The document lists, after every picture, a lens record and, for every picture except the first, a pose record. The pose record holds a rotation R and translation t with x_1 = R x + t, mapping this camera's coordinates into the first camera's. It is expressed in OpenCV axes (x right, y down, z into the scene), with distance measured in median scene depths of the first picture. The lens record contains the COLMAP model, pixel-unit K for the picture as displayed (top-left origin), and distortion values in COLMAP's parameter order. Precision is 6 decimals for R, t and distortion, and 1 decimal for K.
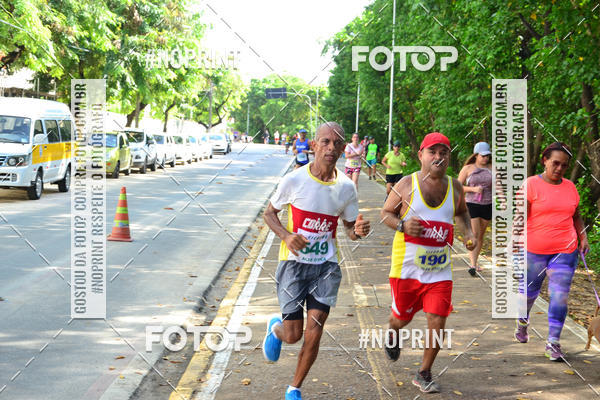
lens RADIAL K [[1091.3, 0, 296.1], [0, 1091.3, 197.0], [0, 0, 1]] dist [0.006840, 0.000000]
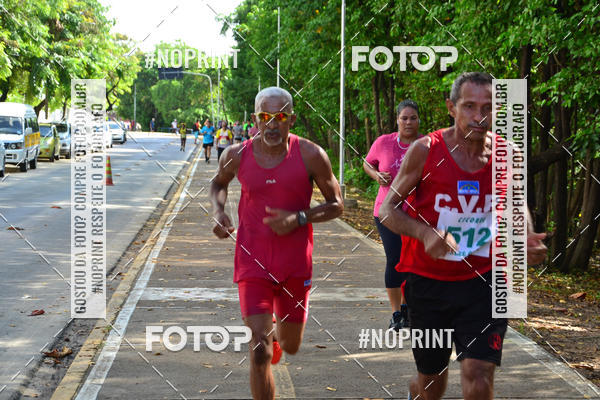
lens RADIAL K [[1531.2, 0, 299.4], [0, 1531.2, 218.0], [0, 0, 1]] dist [0.000474, 0.000000]
pose [[0.997428, -0.022465, 0.068061, -0.004672], [0.021886, 0.999718, 0.009250, 0.025632], [-0.068250, -0.007737, 0.997638, -0.527086]]
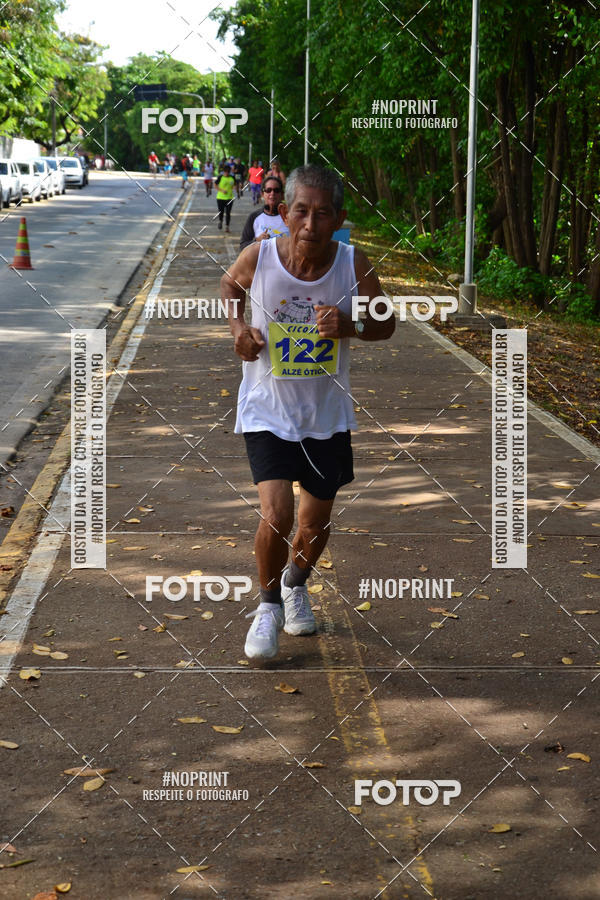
lens RADIAL K [[1821.3, 0, 310.2], [0, 1821.3, 470.9], [0, 0, 1]] dist [-0.029364, 0.000000]
pose [[0.997489, -0.024491, 0.066458, -0.002192], [0.016671, 0.993136, 0.115768, 0.011358], [-0.068837, -0.114369, 0.991051, -0.248718]]
